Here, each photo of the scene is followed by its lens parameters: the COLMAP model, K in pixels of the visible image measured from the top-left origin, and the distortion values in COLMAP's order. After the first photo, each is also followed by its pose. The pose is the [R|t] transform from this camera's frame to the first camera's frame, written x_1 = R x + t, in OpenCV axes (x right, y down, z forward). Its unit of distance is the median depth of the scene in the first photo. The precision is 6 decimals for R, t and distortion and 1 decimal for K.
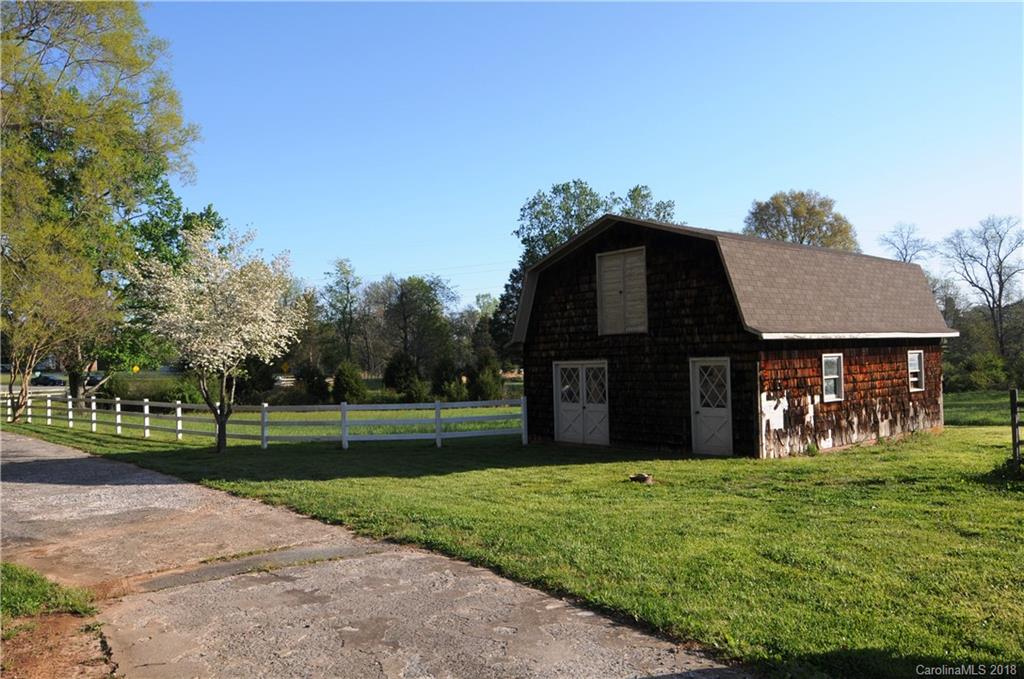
lens RADIAL K [[769.3, 0, 511.3], [0, 769.3, 339.7], [0, 0, 1]] dist [-0.021138, -0.000256]
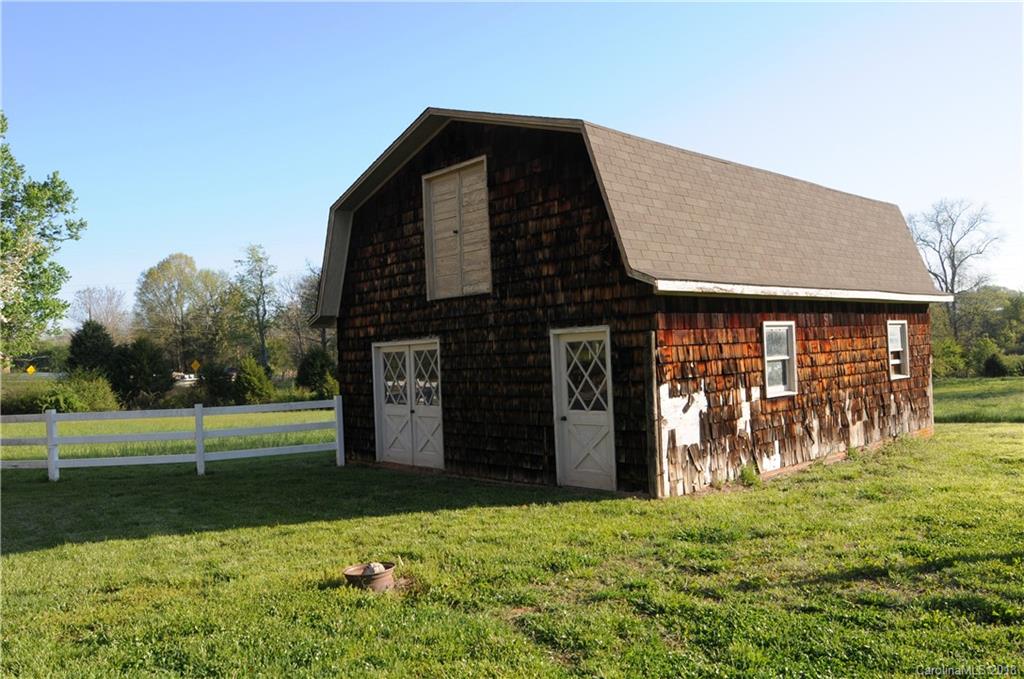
lens RADIAL K [[769.3, 0, 513.5], [0, 769.3, 339.0], [0, 0, 1]] dist [-0.021138, -0.000256]
pose [[0.998321, -0.013677, 0.056288, 0.153335], [0.013431, 0.999899, 0.004746, 0.025418], [-0.056348, -0.003982, 0.998403, 0.354703]]
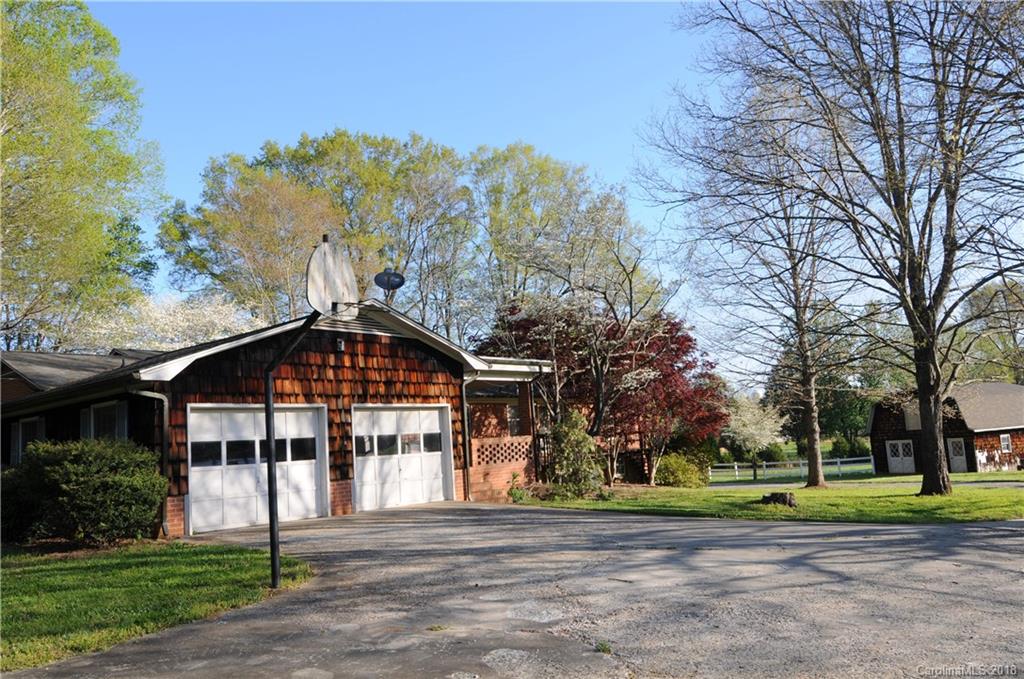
lens RADIAL K [[769.3, 0, 509.0], [0, 769.3, 340.4], [0, 0, 1]] dist [-0.021138, -0.000256]
pose [[0.967934, -0.067368, -0.242004, -0.558702], [0.044787, 0.994214, -0.097633, -0.119737], [0.247181, 0.083663, 0.965351, -1.913570]]
